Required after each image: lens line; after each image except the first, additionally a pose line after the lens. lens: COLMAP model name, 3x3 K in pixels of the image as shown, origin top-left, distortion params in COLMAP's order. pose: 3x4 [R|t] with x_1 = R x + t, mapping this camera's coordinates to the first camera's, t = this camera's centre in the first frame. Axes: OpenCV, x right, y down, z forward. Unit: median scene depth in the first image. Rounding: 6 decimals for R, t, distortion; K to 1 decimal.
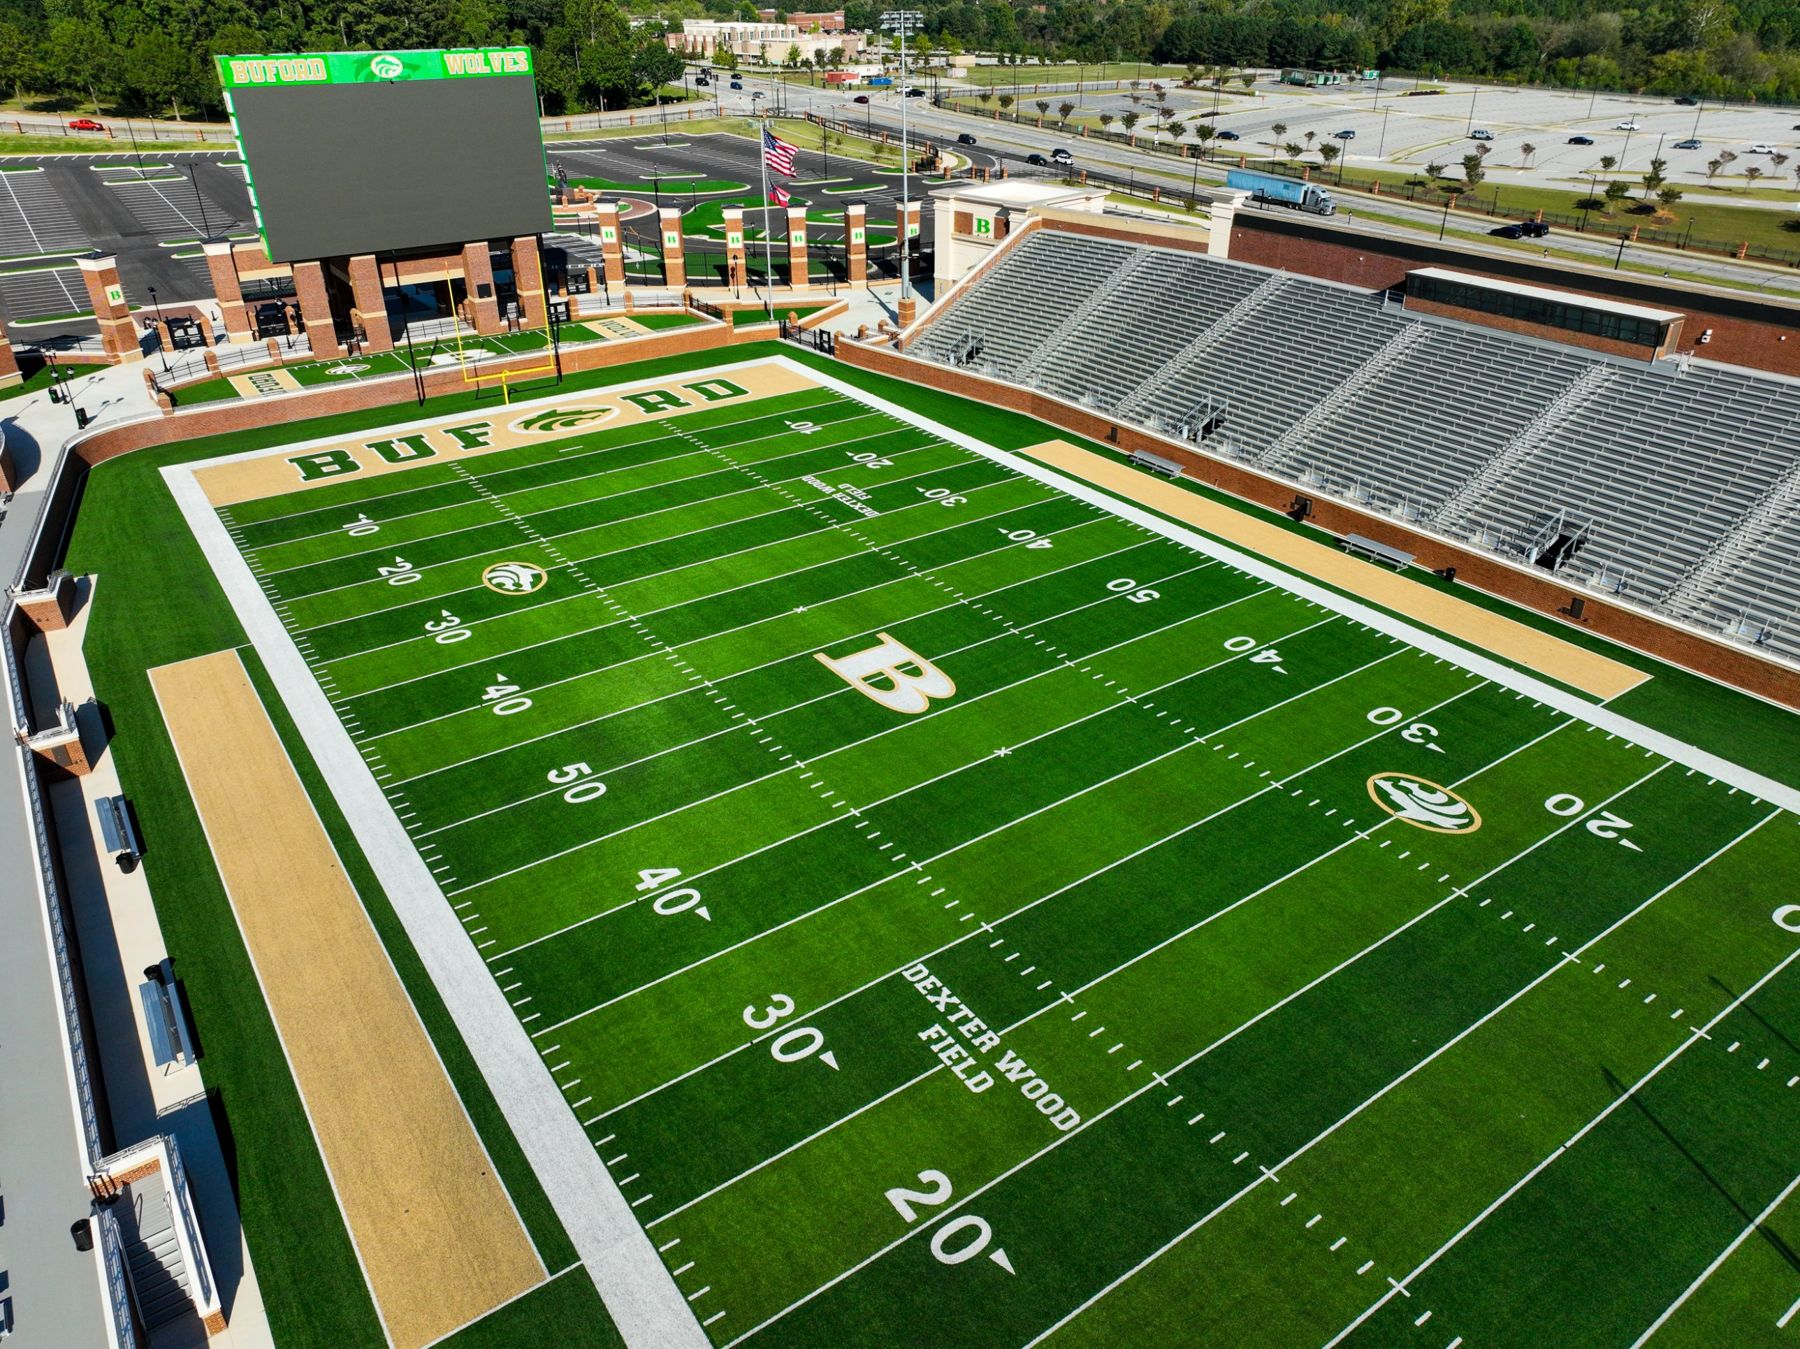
lens RADIAL K [[1260.5, 0, 900.5], [0, 1260.5, 672.4], [0, 0, 1]] dist [0.004224, 0.000493]
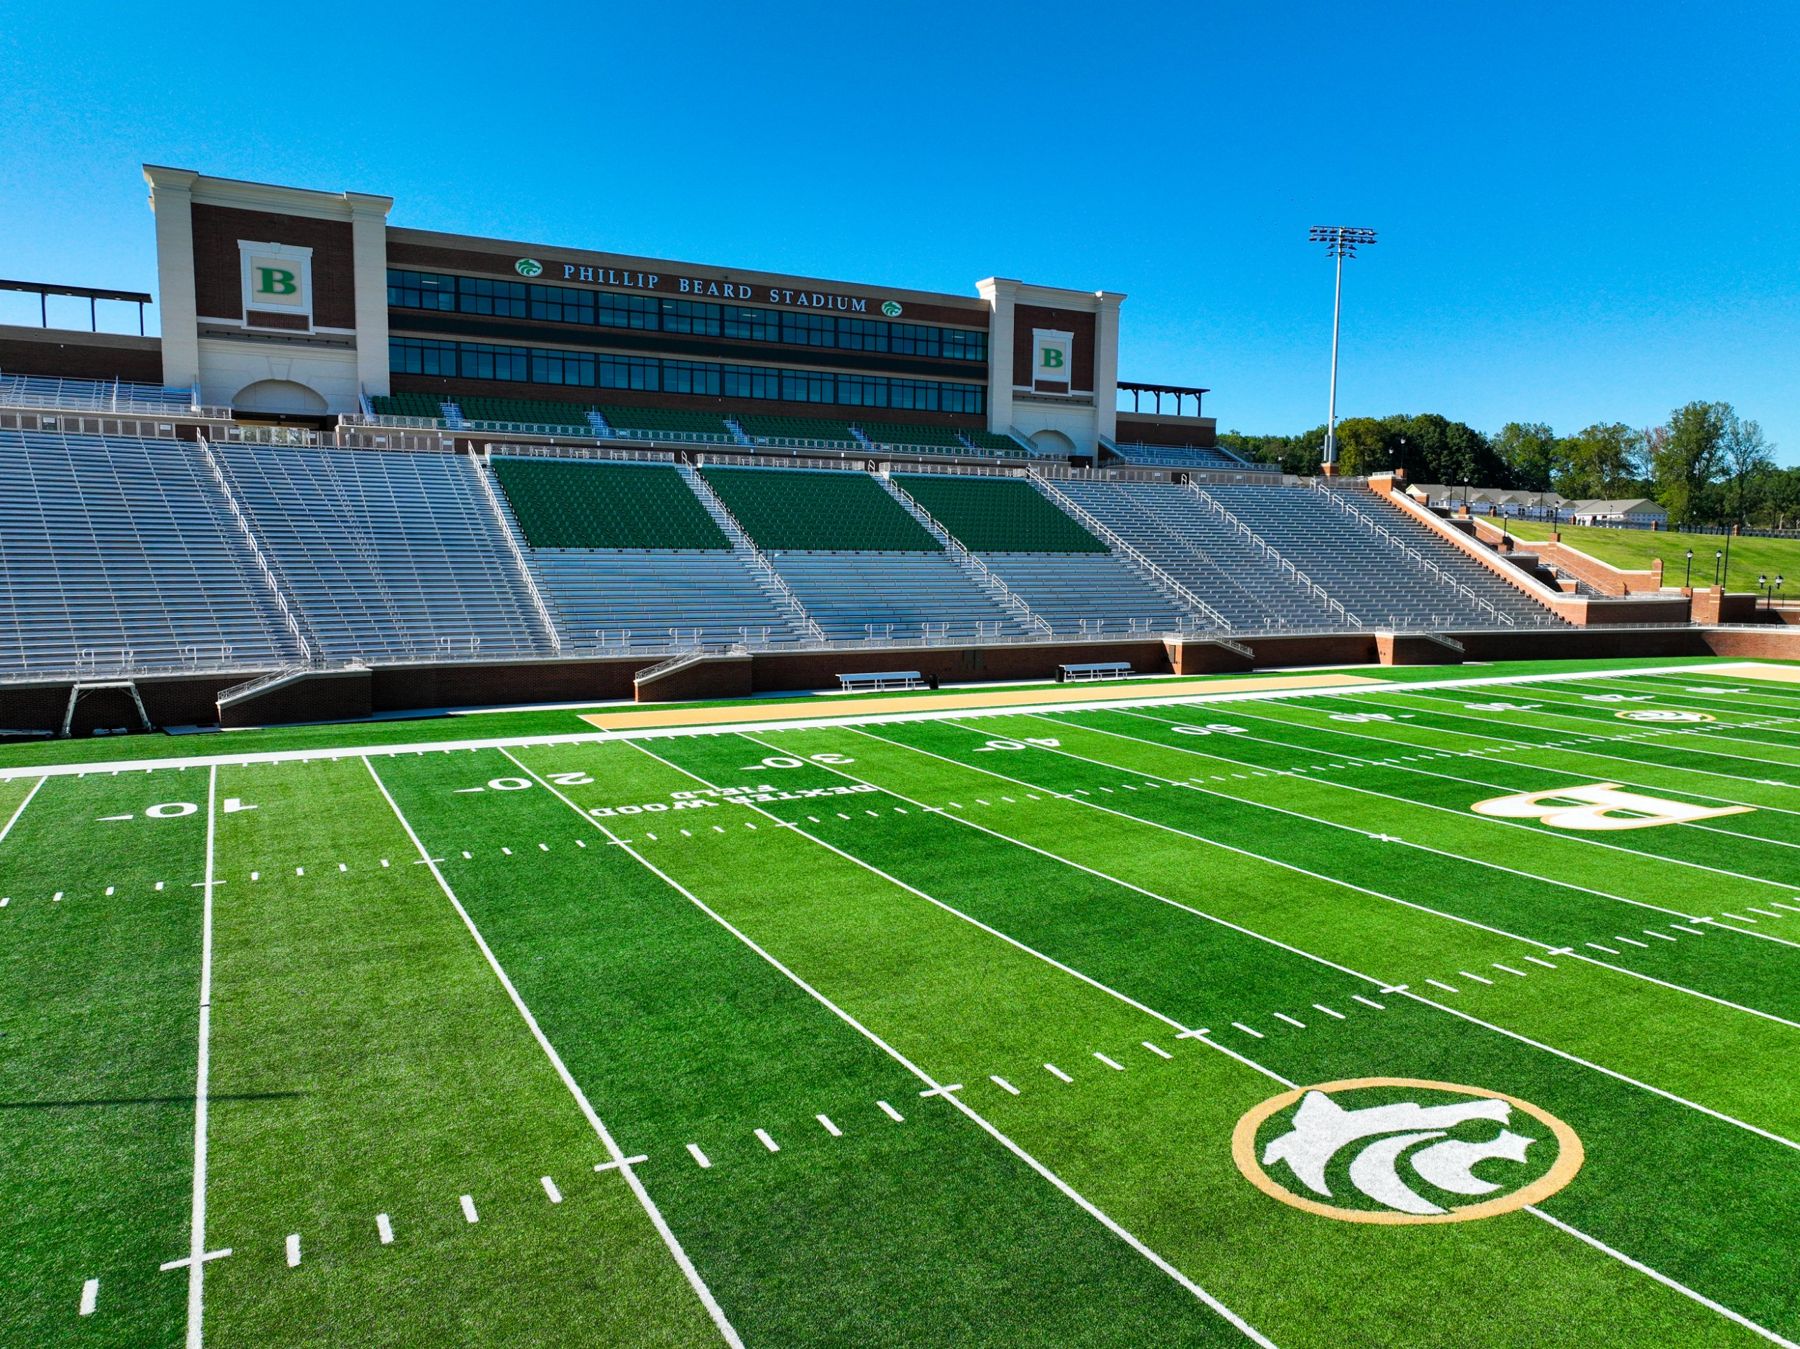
lens RADIAL K [[1260.5, 0, 900.2], [0, 1260.5, 675.5], [0, 0, 1]] dist [0.004224, 0.000493]
pose [[-0.122480, 0.112351, -0.986091, 0.805654], [-0.497465, 0.852797, 0.158953, 0.023393], [0.858794, 0.510014, -0.048560, 0.972343]]
